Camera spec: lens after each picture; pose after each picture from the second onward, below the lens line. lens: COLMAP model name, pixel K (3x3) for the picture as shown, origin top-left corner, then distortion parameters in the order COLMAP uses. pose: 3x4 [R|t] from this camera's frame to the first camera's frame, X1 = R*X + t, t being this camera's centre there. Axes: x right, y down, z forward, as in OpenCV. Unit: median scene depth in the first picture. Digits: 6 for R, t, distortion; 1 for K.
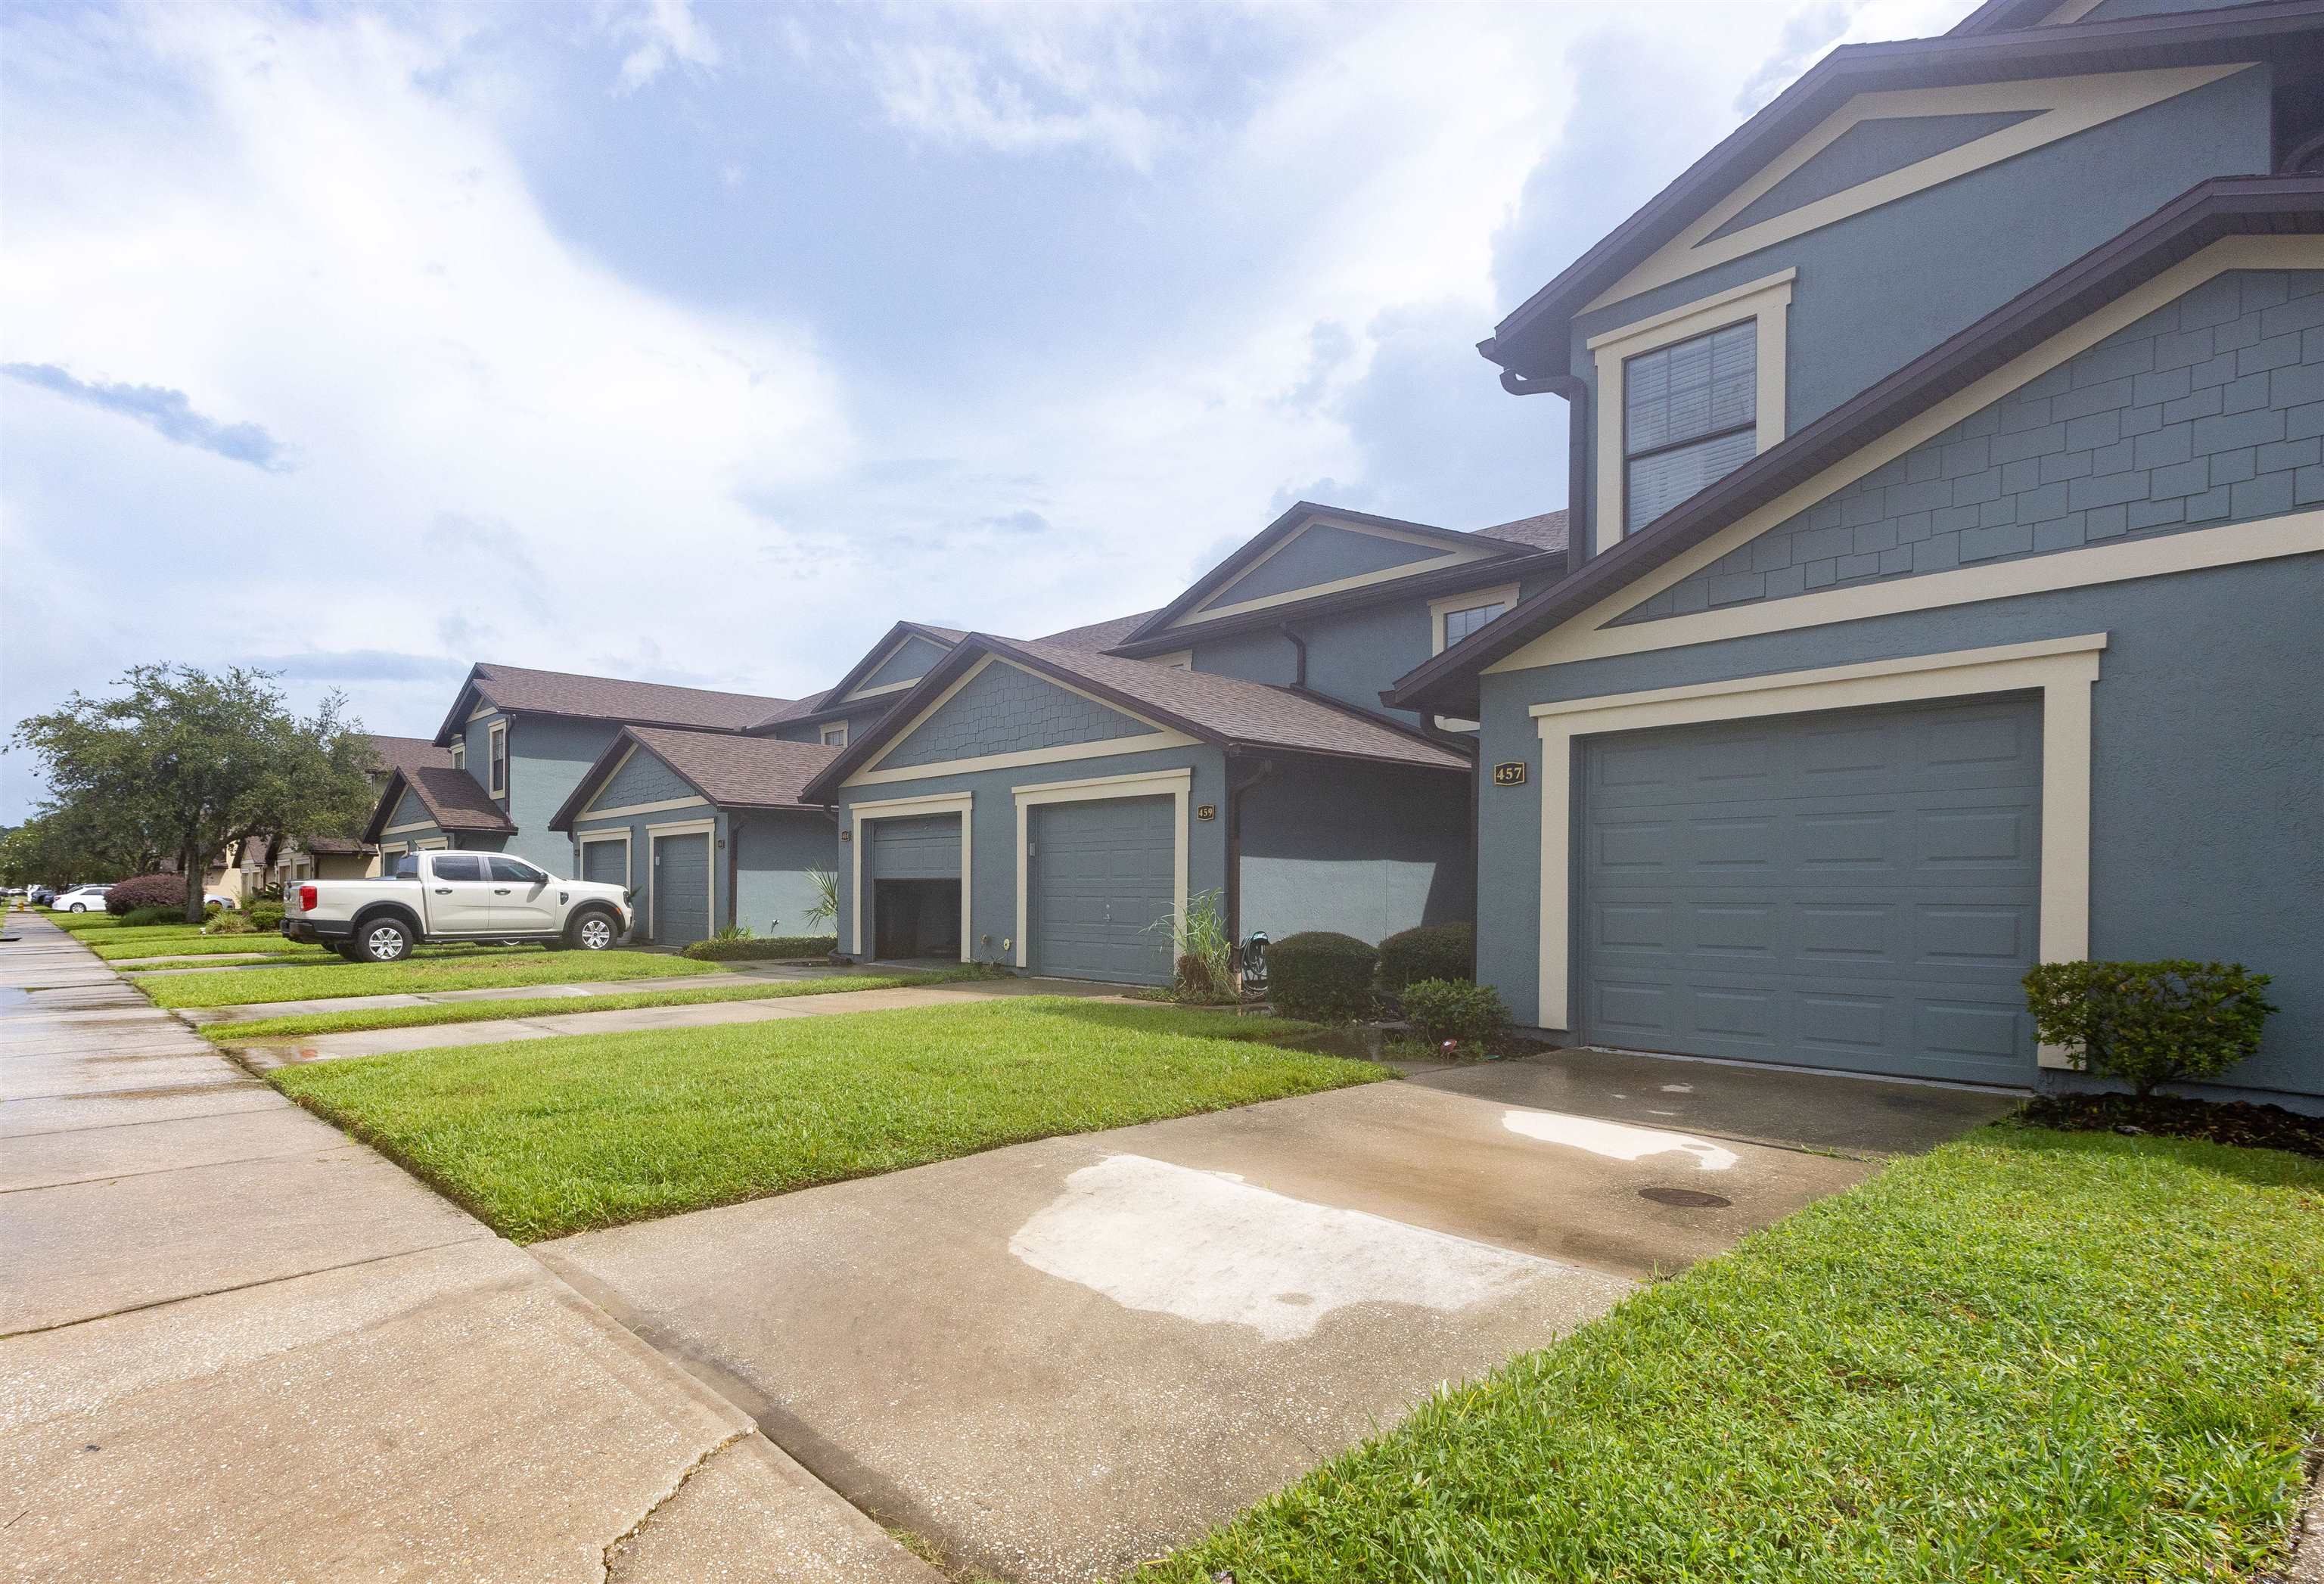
lens RADIAL K [[1194.8, 0, 1157.6], [0, 1194.8, 884.3], [0, 0, 1]] dist [0.005546, 0.001102]
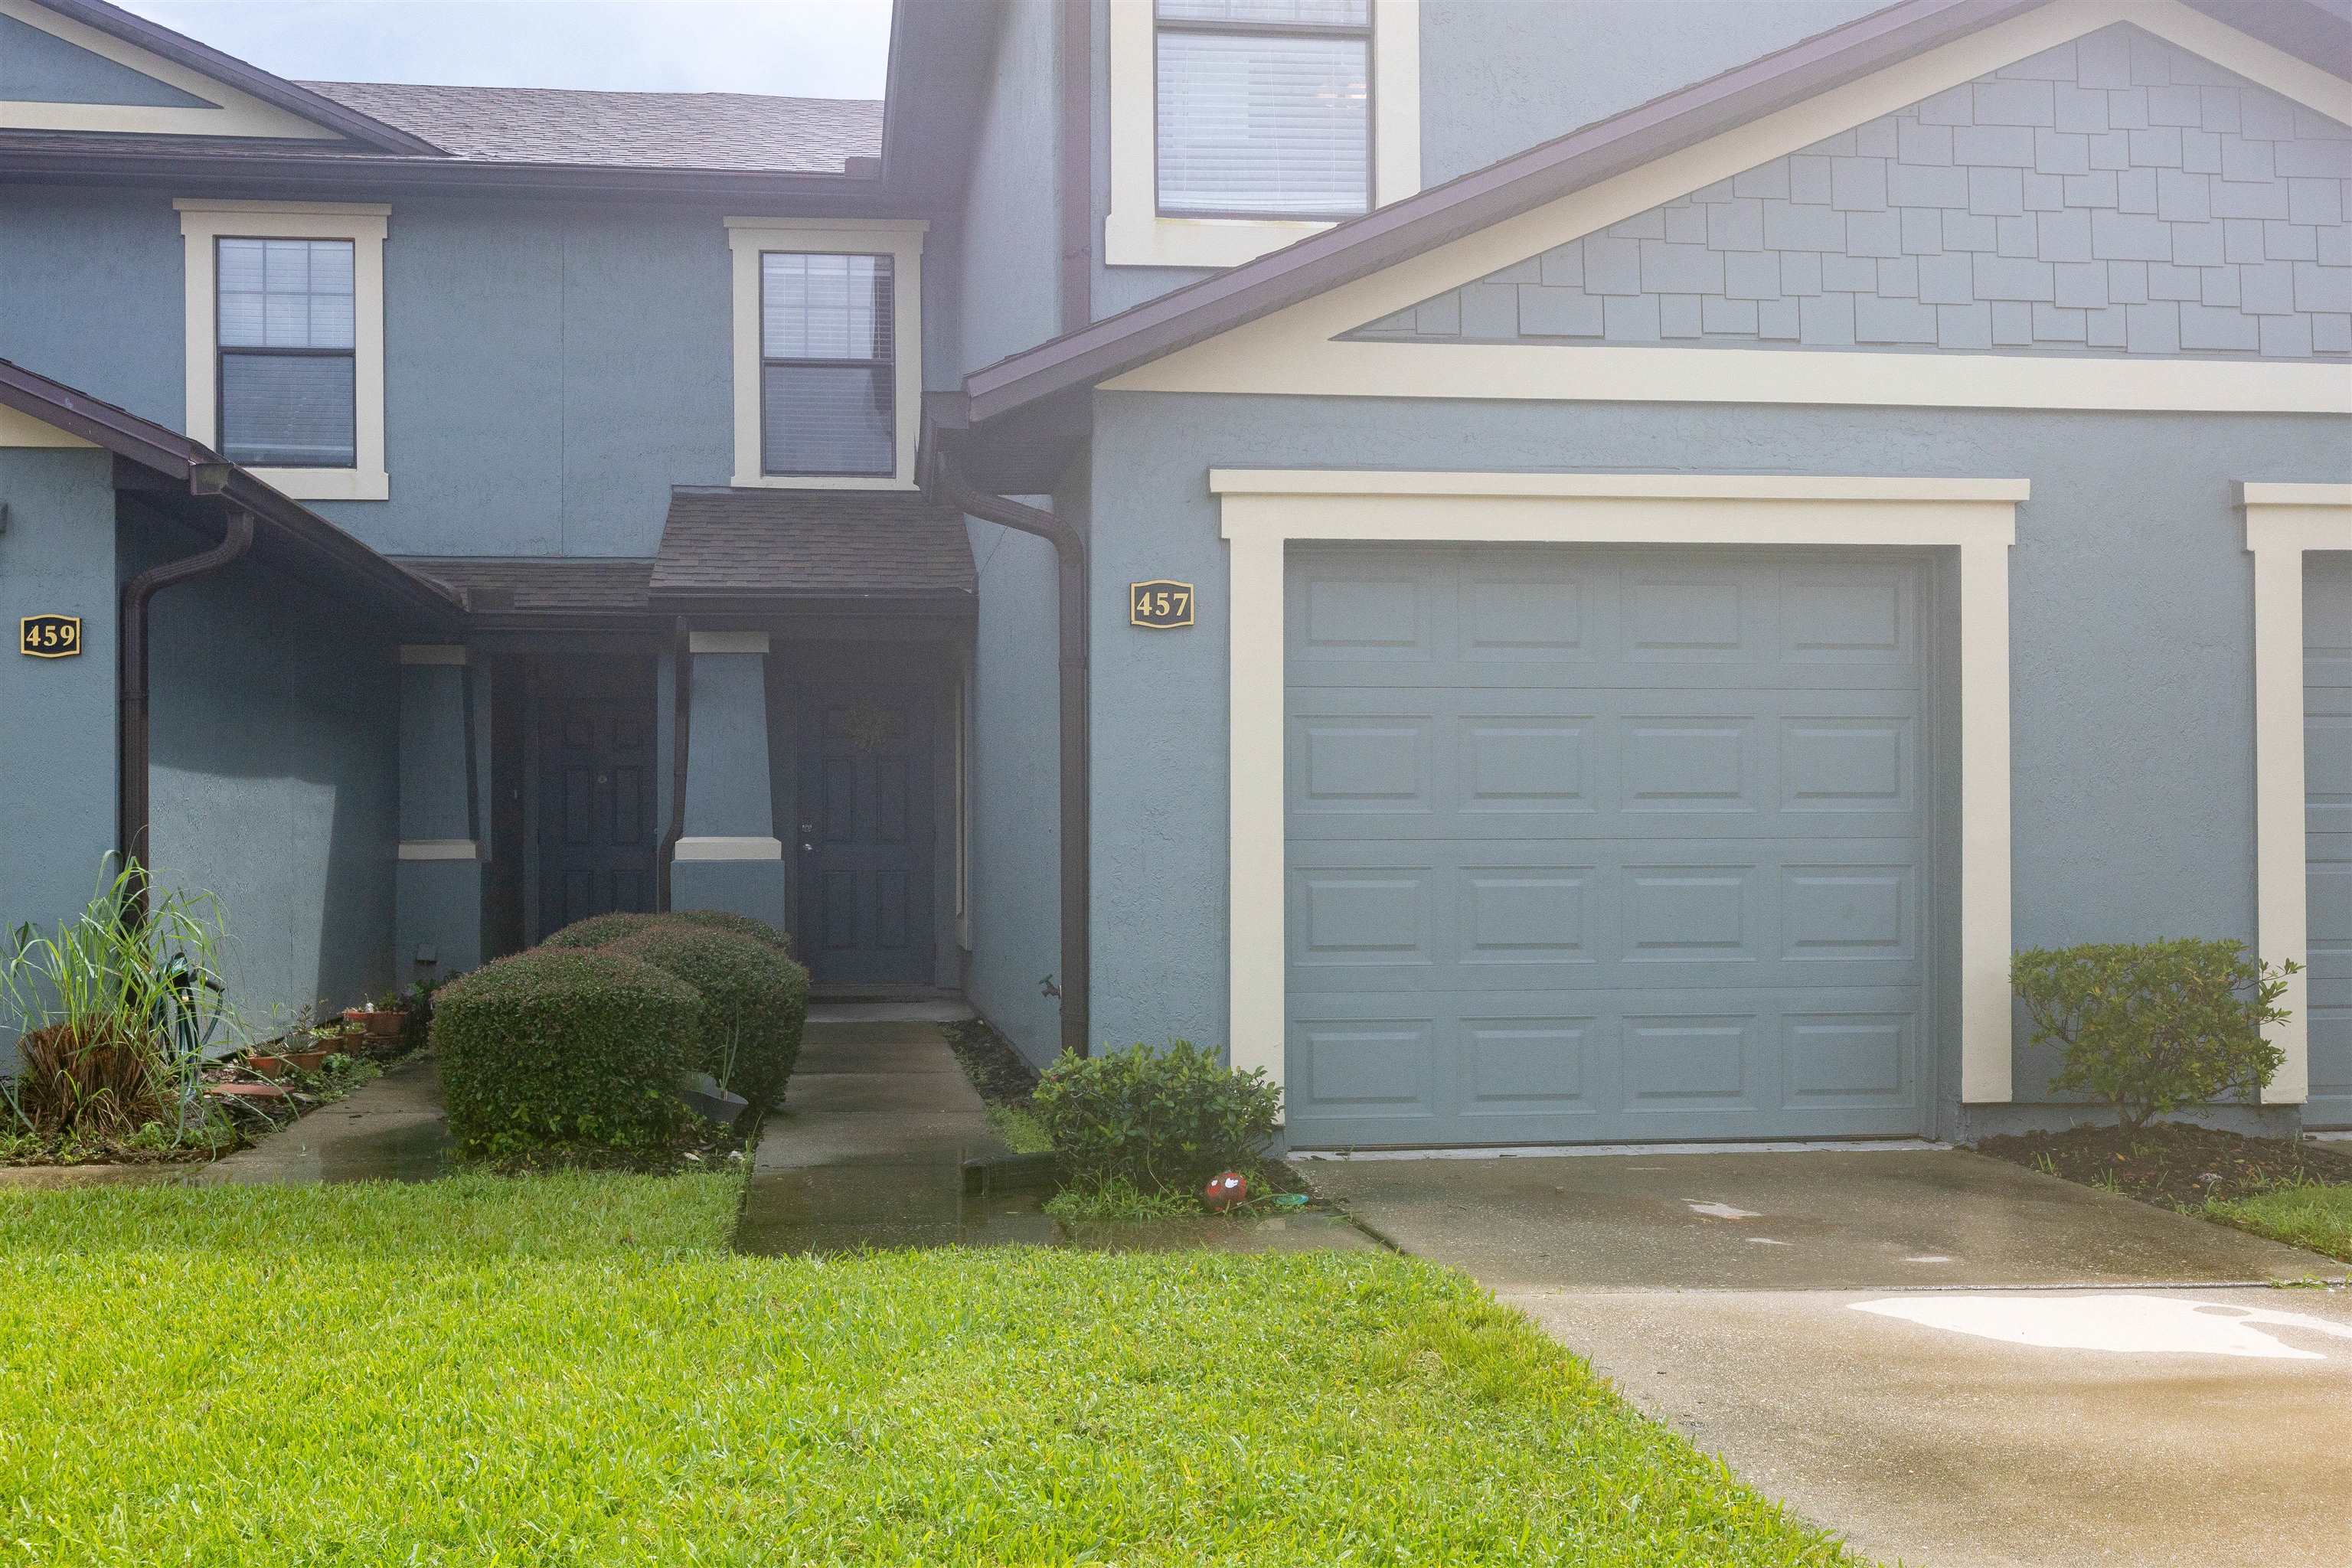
lens RADIAL K [[2173.9, 0, 1178.3], [0, 2173.9, 800.5], [0, 0, 1]] dist [-0.020666, 0.002105]
pose [[0.609717, 0.010835, 0.792545, -0.358198], [-0.001026, 0.999917, -0.012881, -0.002131], [-0.792619, 0.007040, 0.609677, 0.419160]]
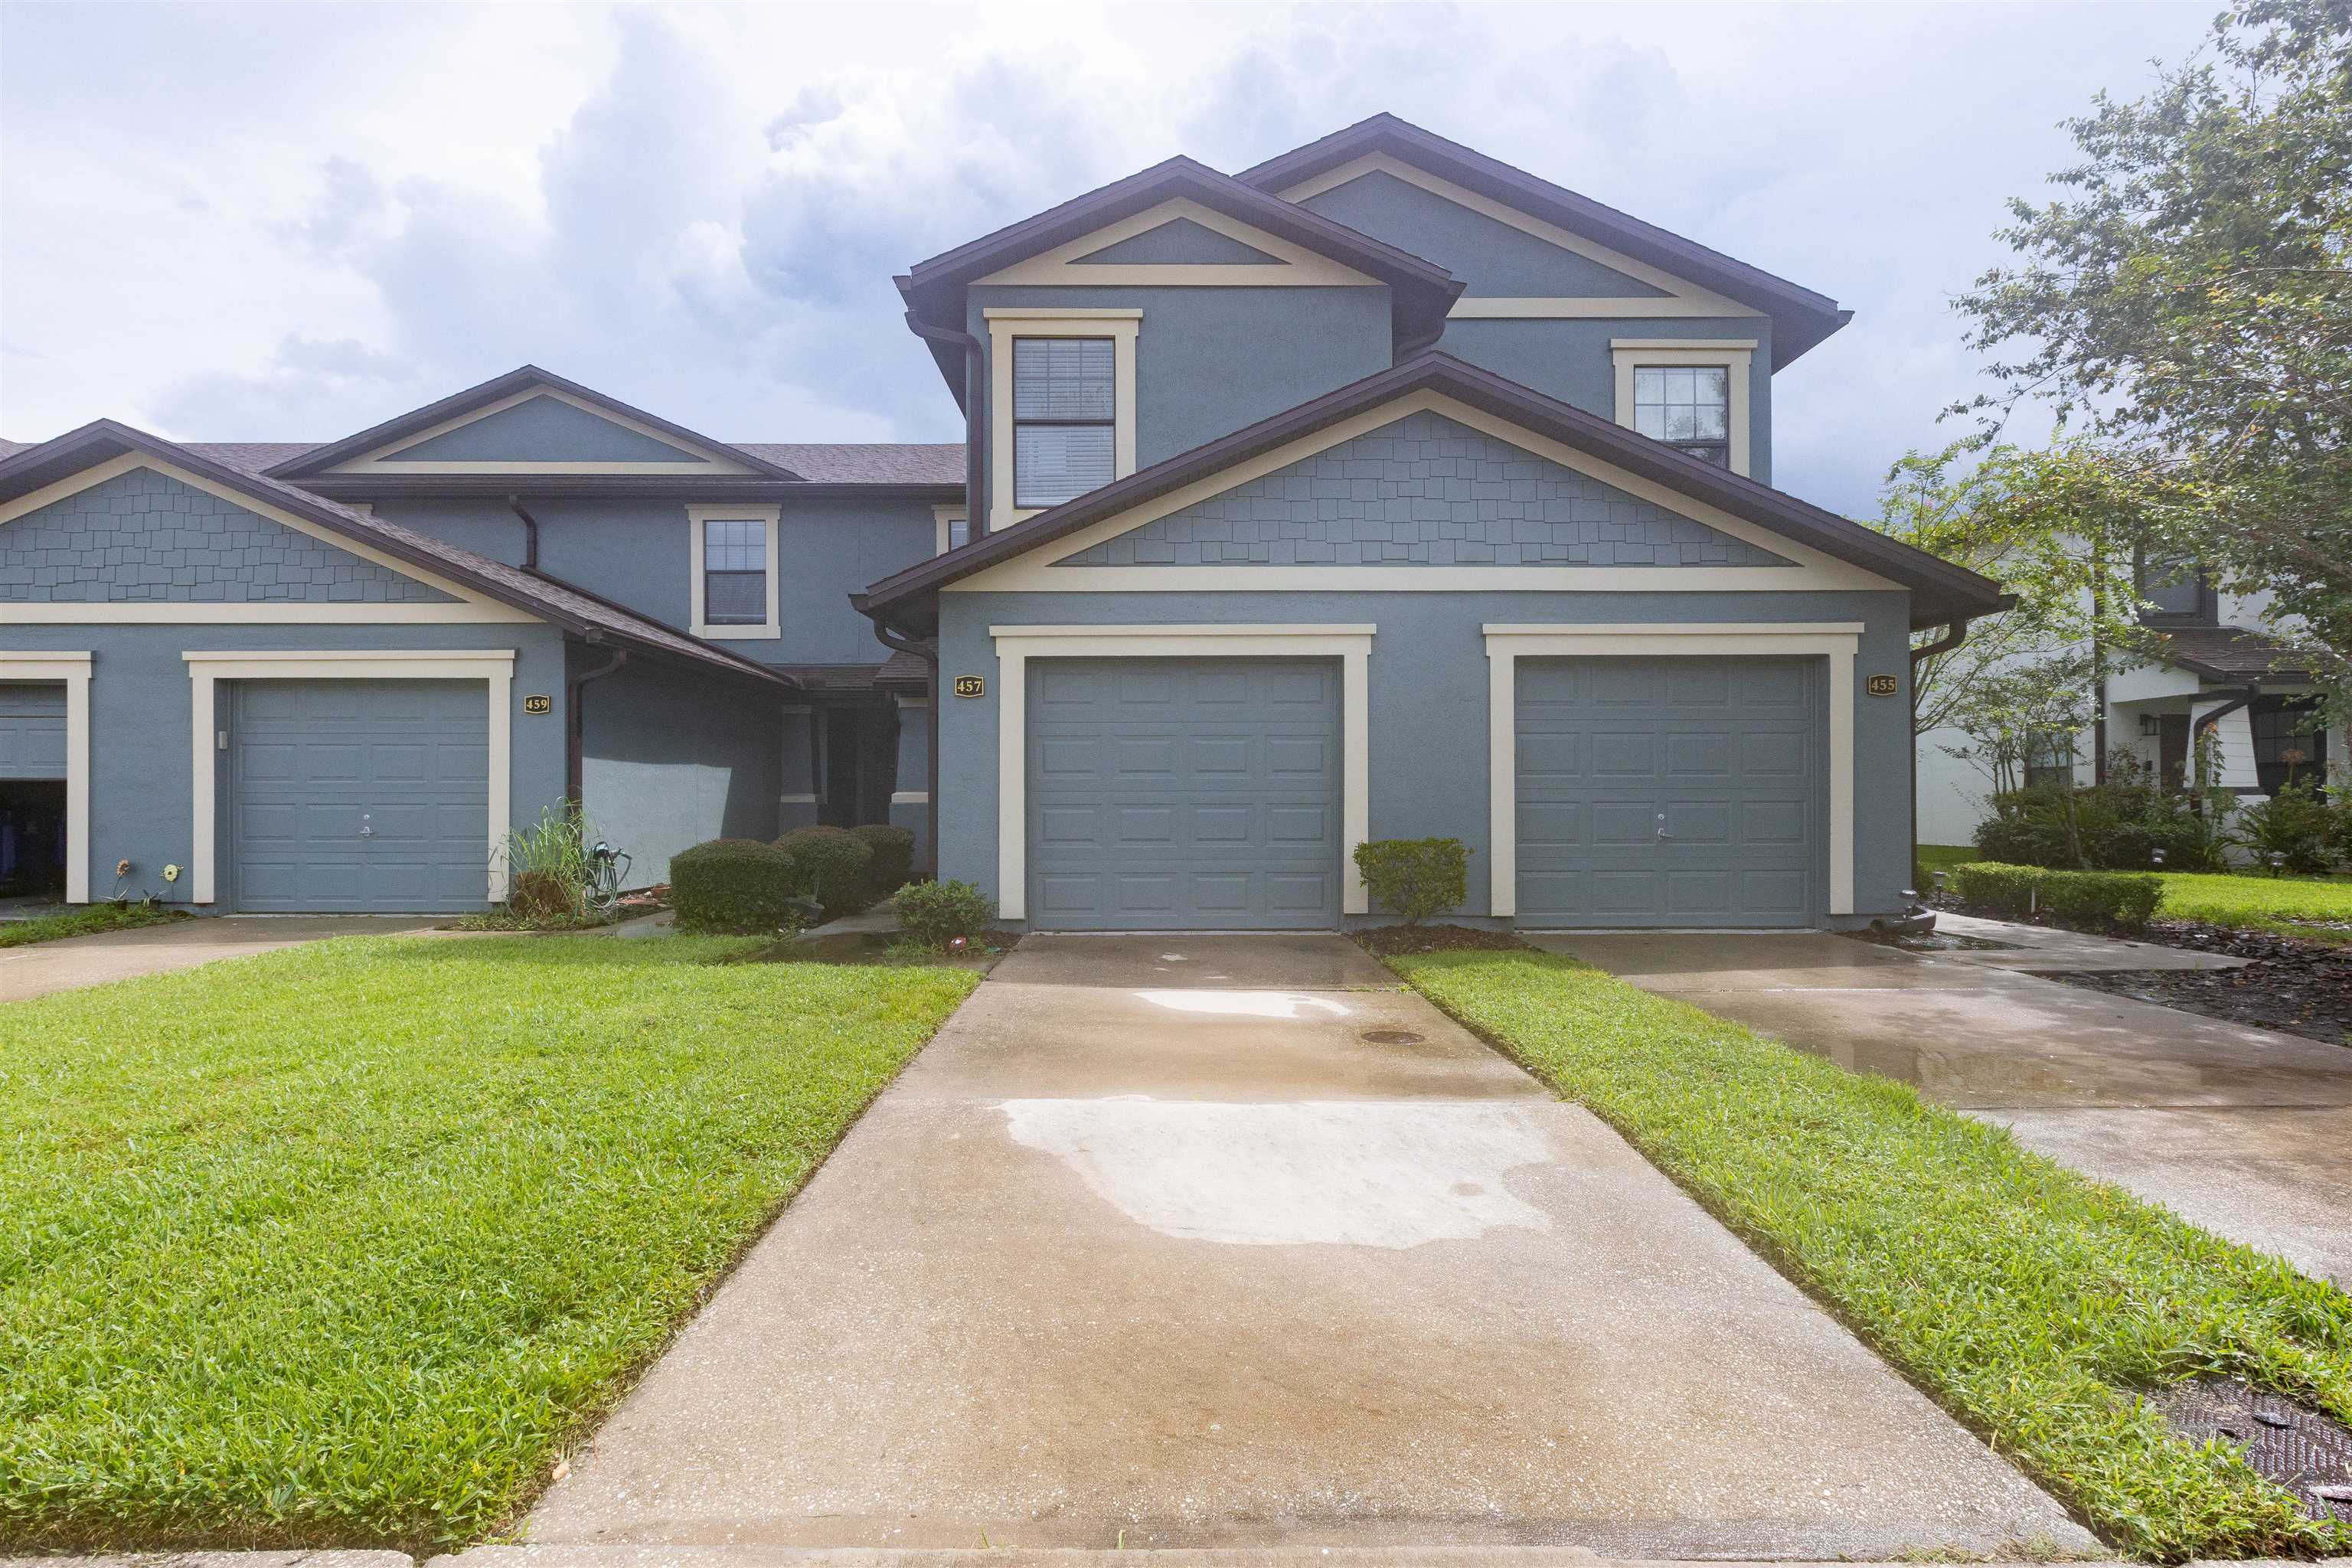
lens RADIAL K [[1054.1, 0, 1176.0], [0, 1054.1, 784.0], [0, 0, 1]] dist [-0.020014, 0.016812]
pose [[0.677434, 0.004997, 0.735567, -0.252142], [-0.001354, 0.999984, -0.005547, 0.000555], [-0.735583, 0.002762, 0.677429, 0.197633]]
